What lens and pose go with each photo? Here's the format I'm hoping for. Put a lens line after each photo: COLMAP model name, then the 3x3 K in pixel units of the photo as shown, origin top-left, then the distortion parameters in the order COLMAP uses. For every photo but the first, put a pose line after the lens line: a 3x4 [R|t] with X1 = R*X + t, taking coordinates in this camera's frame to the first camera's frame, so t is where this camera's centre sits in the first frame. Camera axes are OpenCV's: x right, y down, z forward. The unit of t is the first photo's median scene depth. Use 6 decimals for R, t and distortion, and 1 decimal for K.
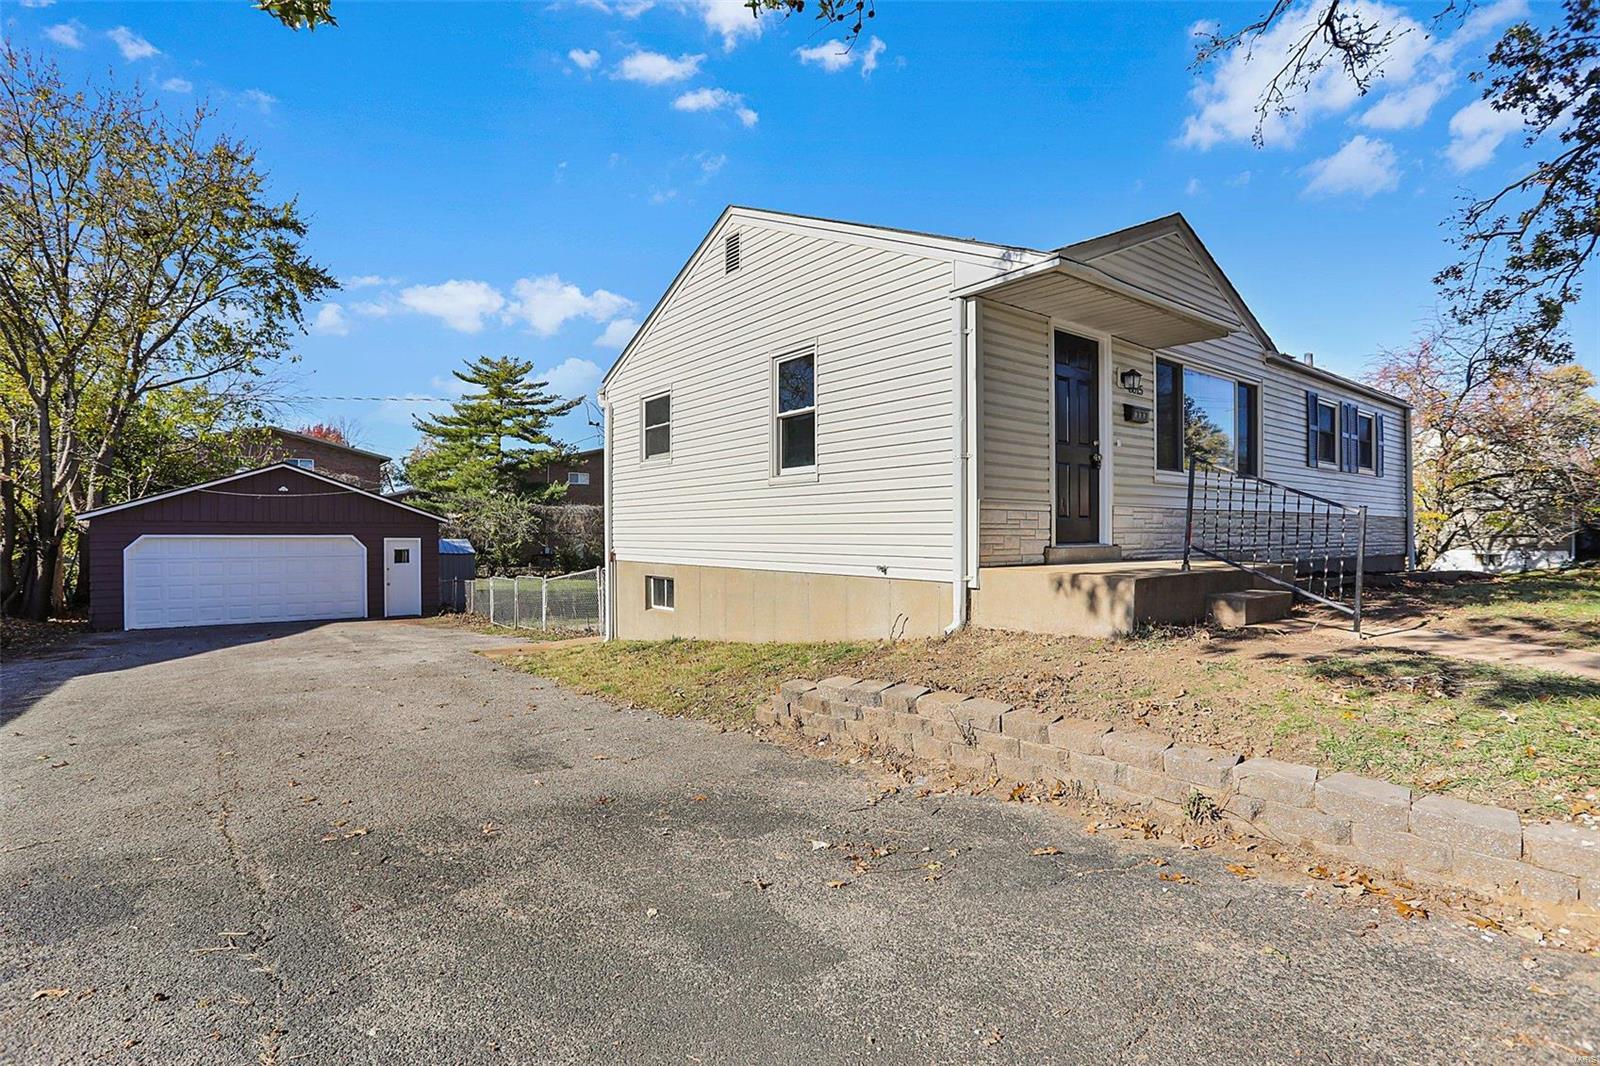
lens RADIAL K [[780.1, 0, 794.9], [0, 780.1, 543.1], [0, 0, 1]] dist [-0.047488, 0.008073]
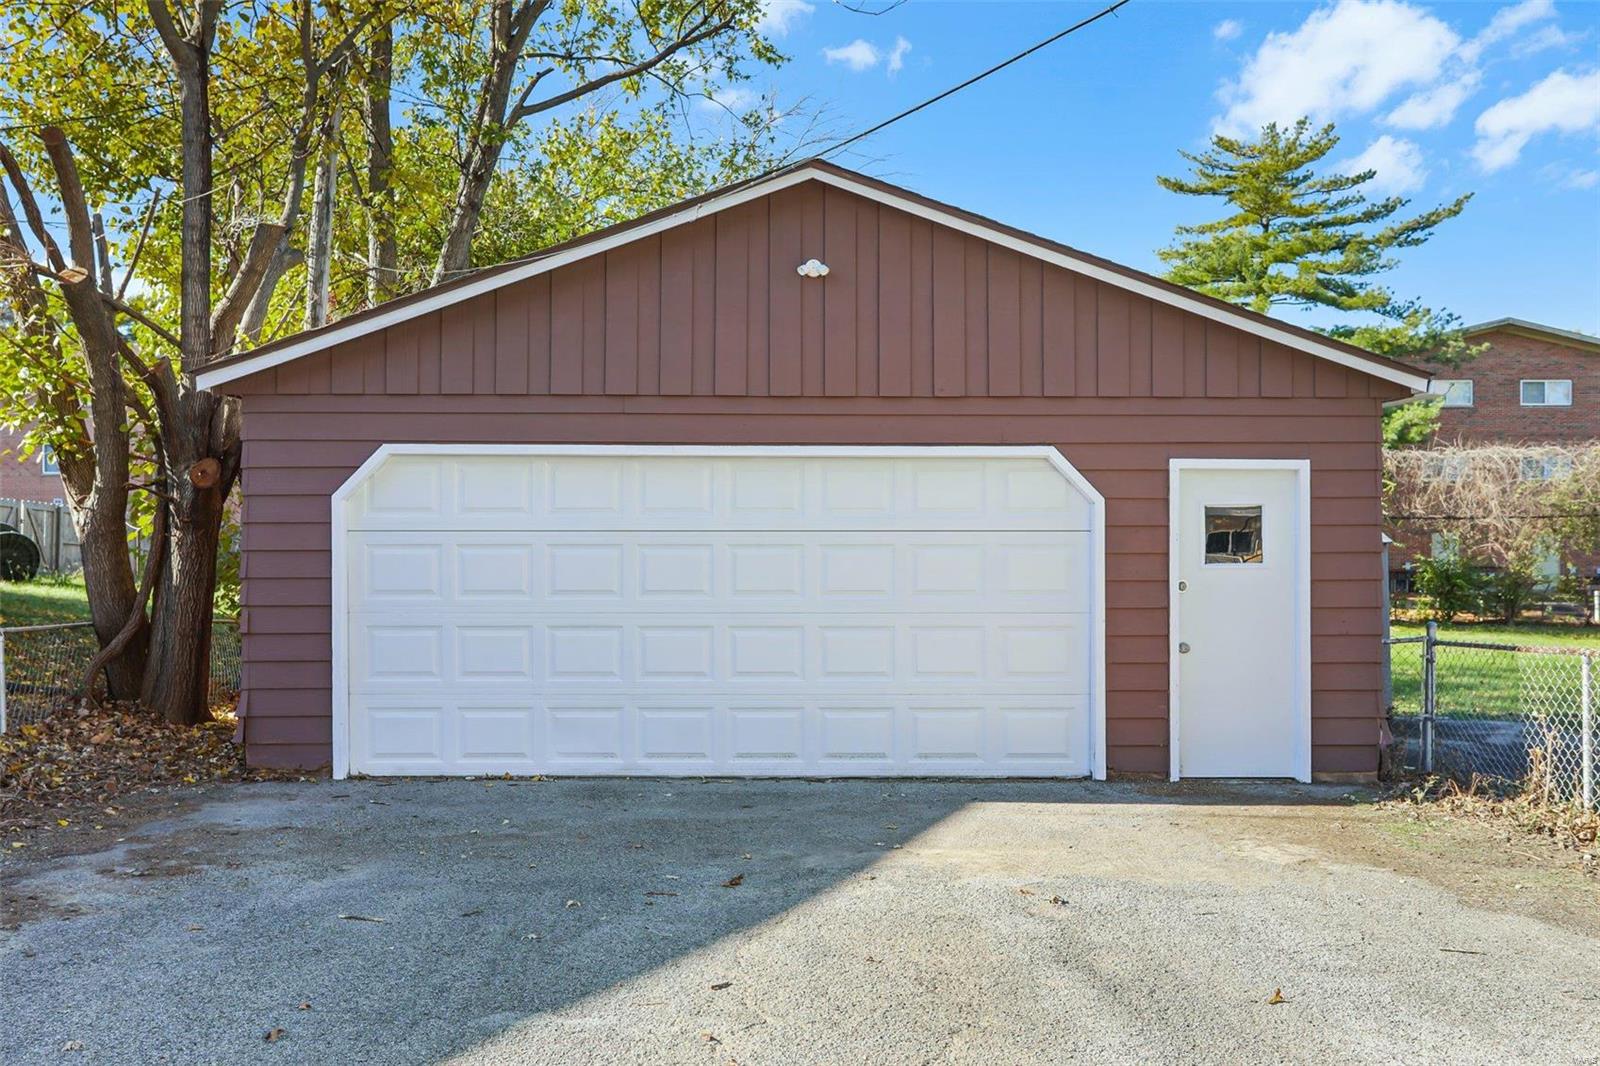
lens RADIAL K [[1476.1, 0, 799.8], [0, 1476.1, 534.0], [0, 0, 1]] dist [0.015674, 0.000000]
pose [[0.811555, 0.003976, -0.584262, -0.104617], [-0.013303, 0.999843, -0.011674, 0.006972], [0.584124, 0.017246, 0.811481, 0.163796]]
